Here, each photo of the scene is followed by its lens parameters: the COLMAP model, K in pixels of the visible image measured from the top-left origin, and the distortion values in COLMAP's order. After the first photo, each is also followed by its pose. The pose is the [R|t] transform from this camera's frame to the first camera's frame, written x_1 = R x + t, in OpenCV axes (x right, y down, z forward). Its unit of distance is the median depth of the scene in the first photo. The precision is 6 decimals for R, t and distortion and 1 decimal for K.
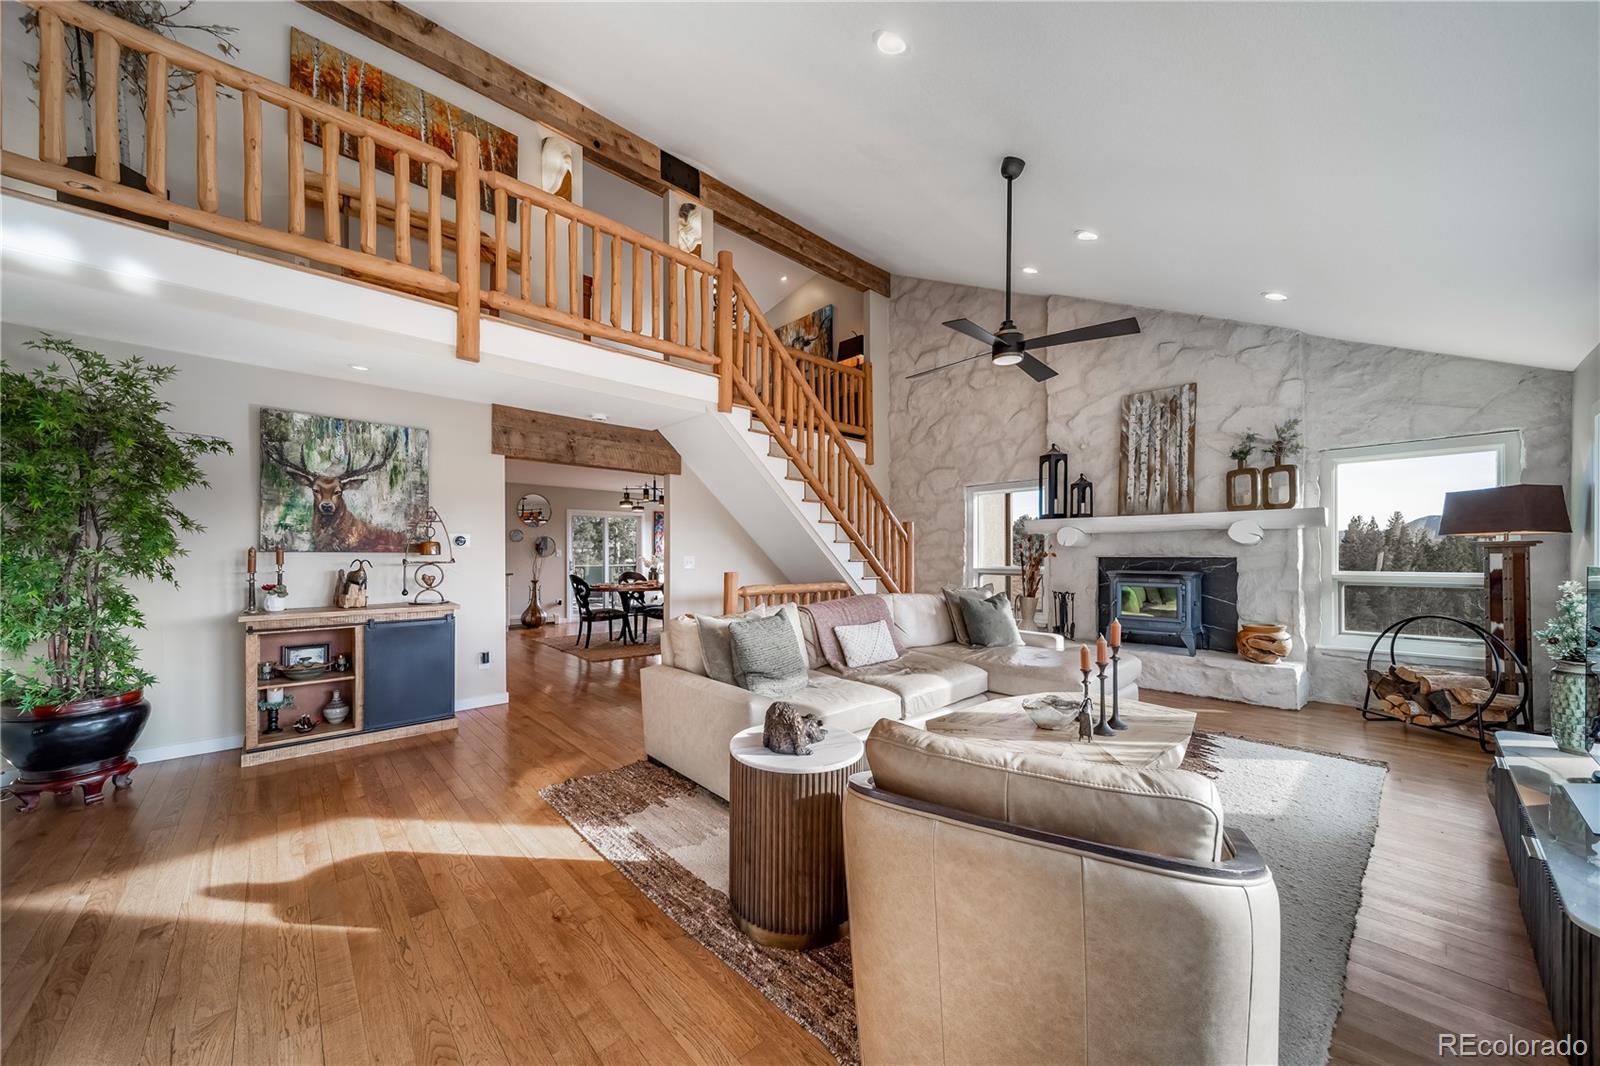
lens RADIAL K [[565.1, 0, 779.6], [0, 565.1, 552.1], [0, 0, 1]] dist [0.000808, 0.000031]
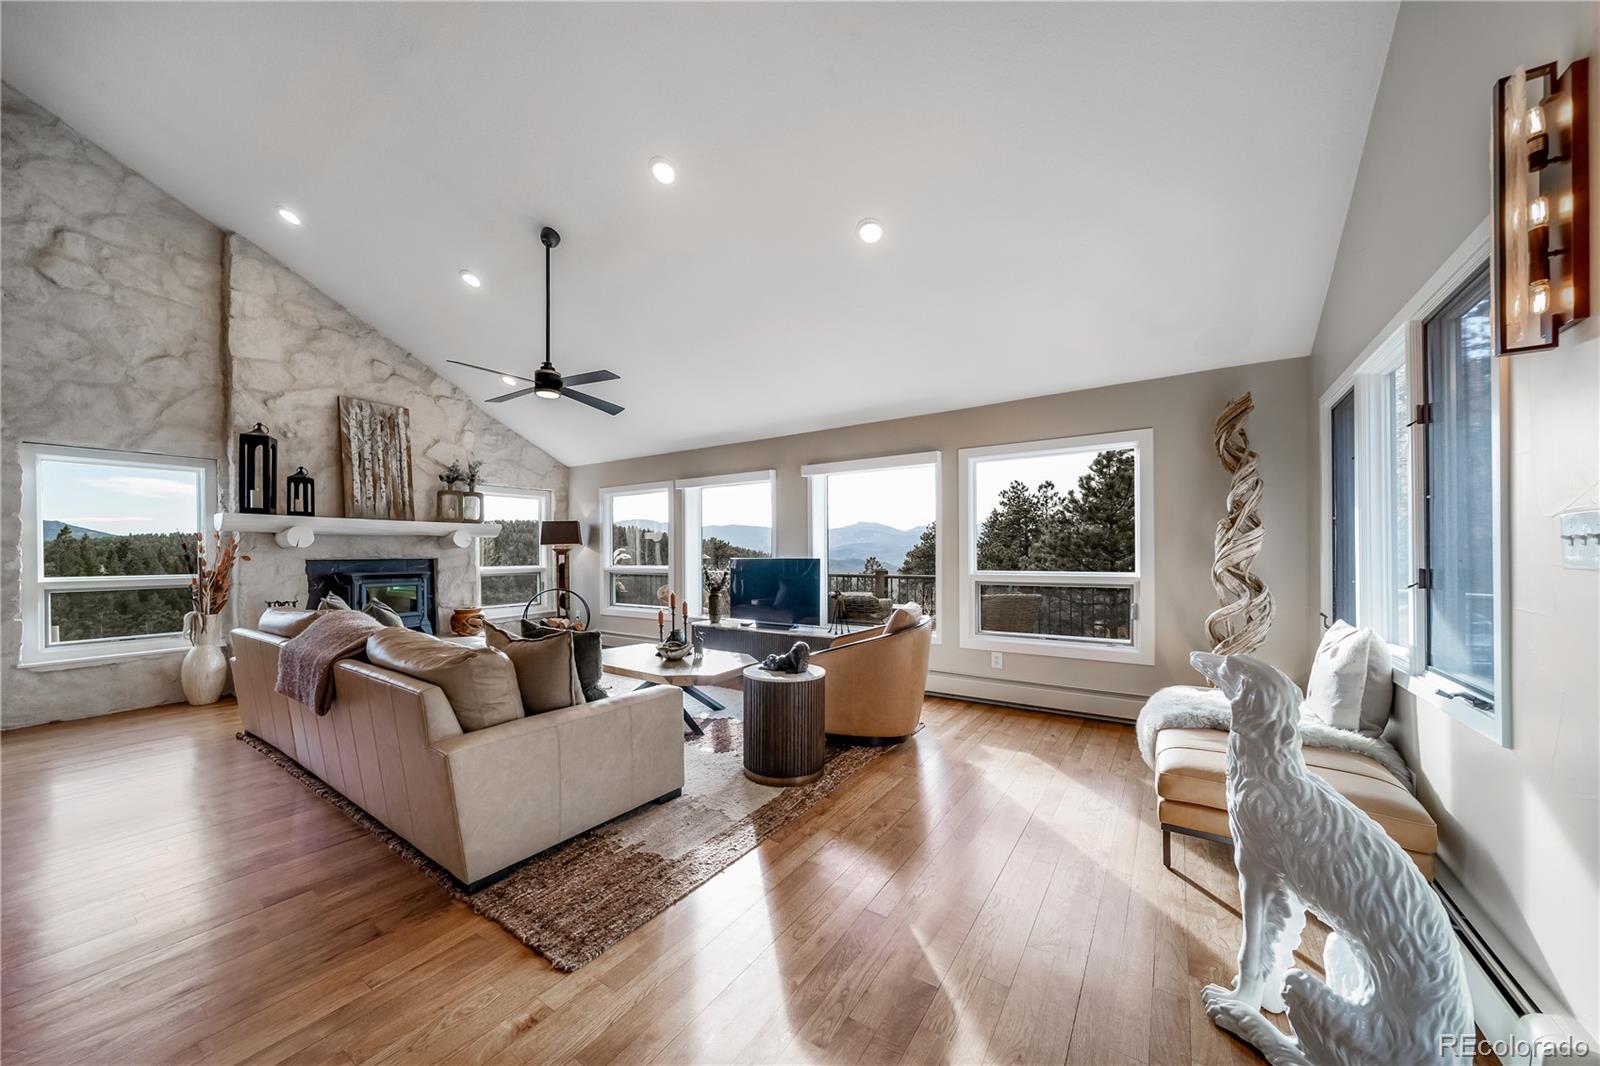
lens RADIAL K [[562.5, 0, 793.9], [0, 562.5, 557.0], [0, 0, 1]] dist [0.000893, 0.000019]
pose [[-0.252252, -0.004532, 0.967651, -0.615009], [0.001275, 0.999987, 0.005016, 0.000444], [-0.967661, 0.002499, -0.252243, 0.550319]]
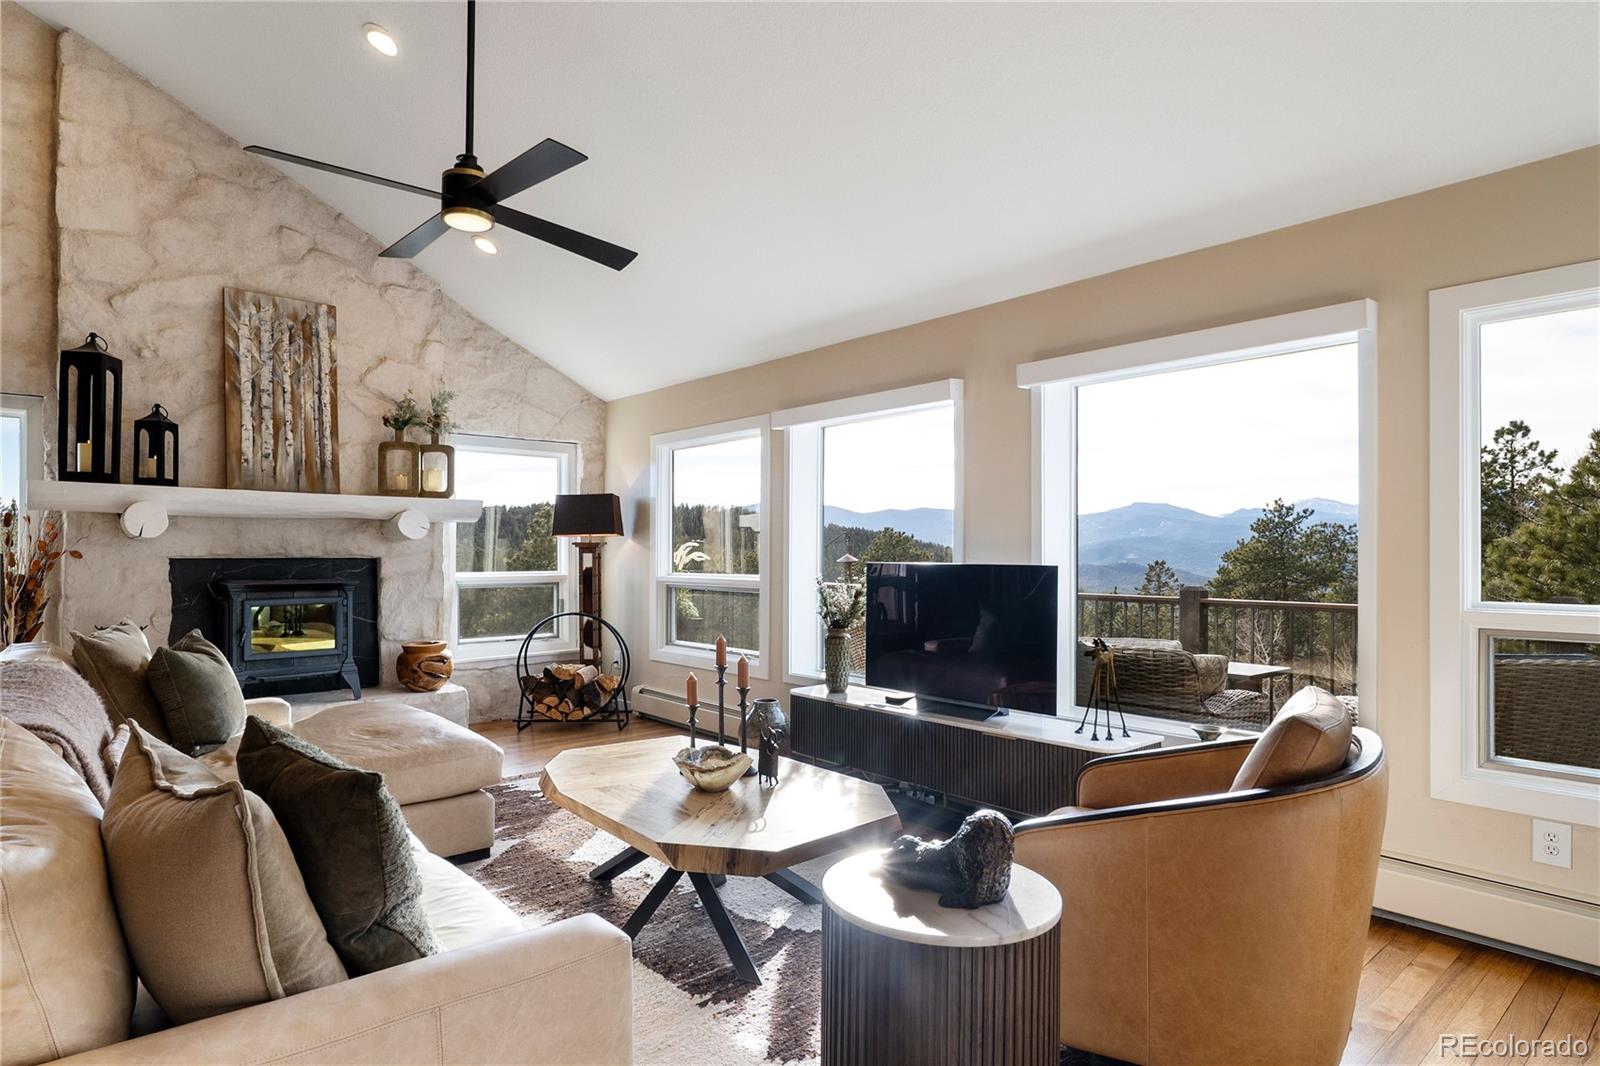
lens RADIAL K [[871.0, 0, 778.8], [0, 871.0, 551.2], [0, 0, 1]] dist [-0.001163, 0.000690]
pose [[0.017507, 0.002629, 0.999843, -0.336896], [-0.005960, 0.999979, -0.002524, 0.000188], [-0.999829, -0.005915, 0.017523, 0.456699]]
